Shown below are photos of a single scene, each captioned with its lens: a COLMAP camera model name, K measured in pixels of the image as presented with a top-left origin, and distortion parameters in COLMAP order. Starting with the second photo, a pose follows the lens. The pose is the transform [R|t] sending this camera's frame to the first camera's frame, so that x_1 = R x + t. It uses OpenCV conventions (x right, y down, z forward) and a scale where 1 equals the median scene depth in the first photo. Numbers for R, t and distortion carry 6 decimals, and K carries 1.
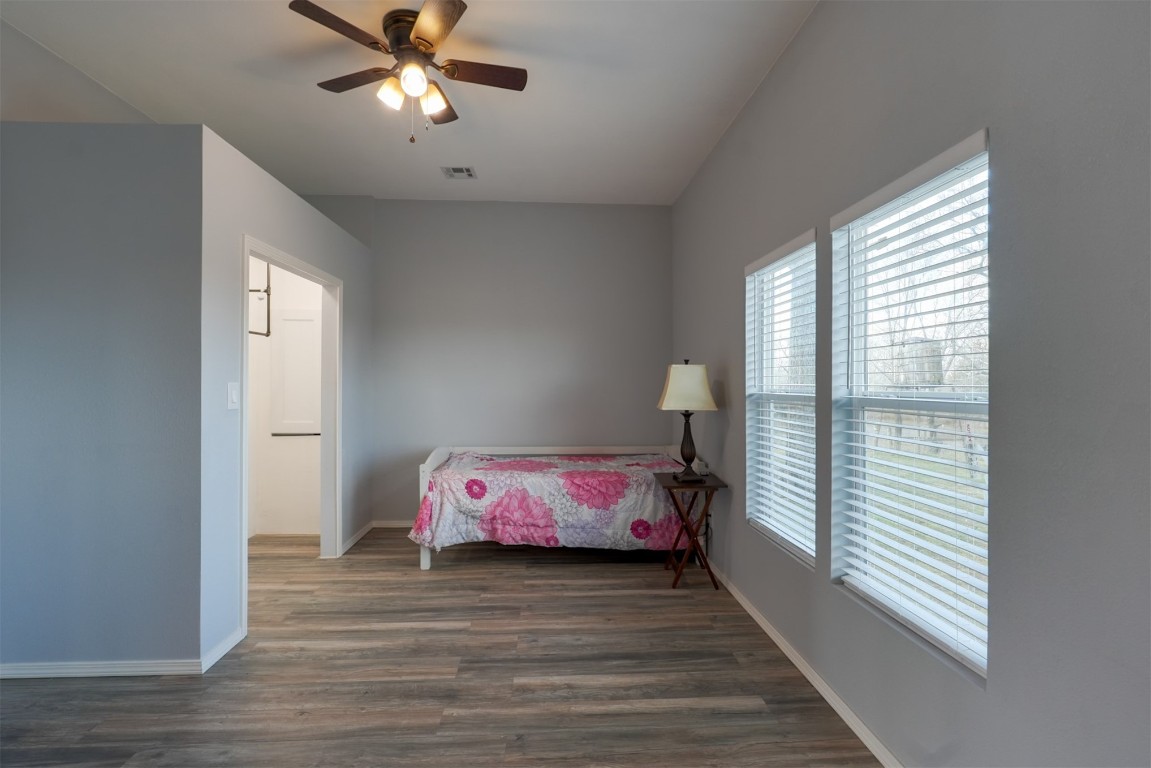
lens RADIAL K [[526.3, 0, 574.5], [0, 526.3, 380.9], [0, 0, 1]] dist [-0.005090, 0.000048]
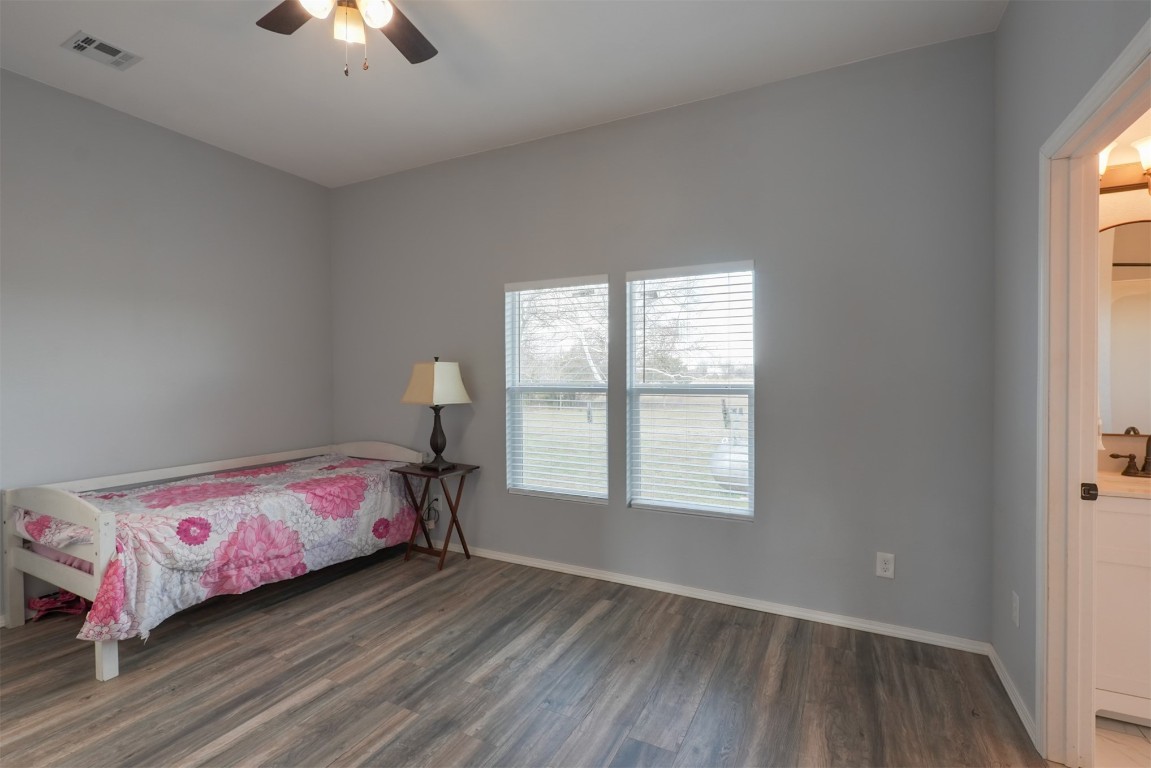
lens RADIAL K [[516.6, 0, 573.6], [0, 516.6, 376.8], [0, 0, 1]] dist [-0.000730, -0.000098]
pose [[0.514197, -0.006208, 0.857649, -0.523752], [-0.000286, 0.999973, 0.007410, -0.007701], [-0.857672, -0.004055, 0.514182, 0.205867]]
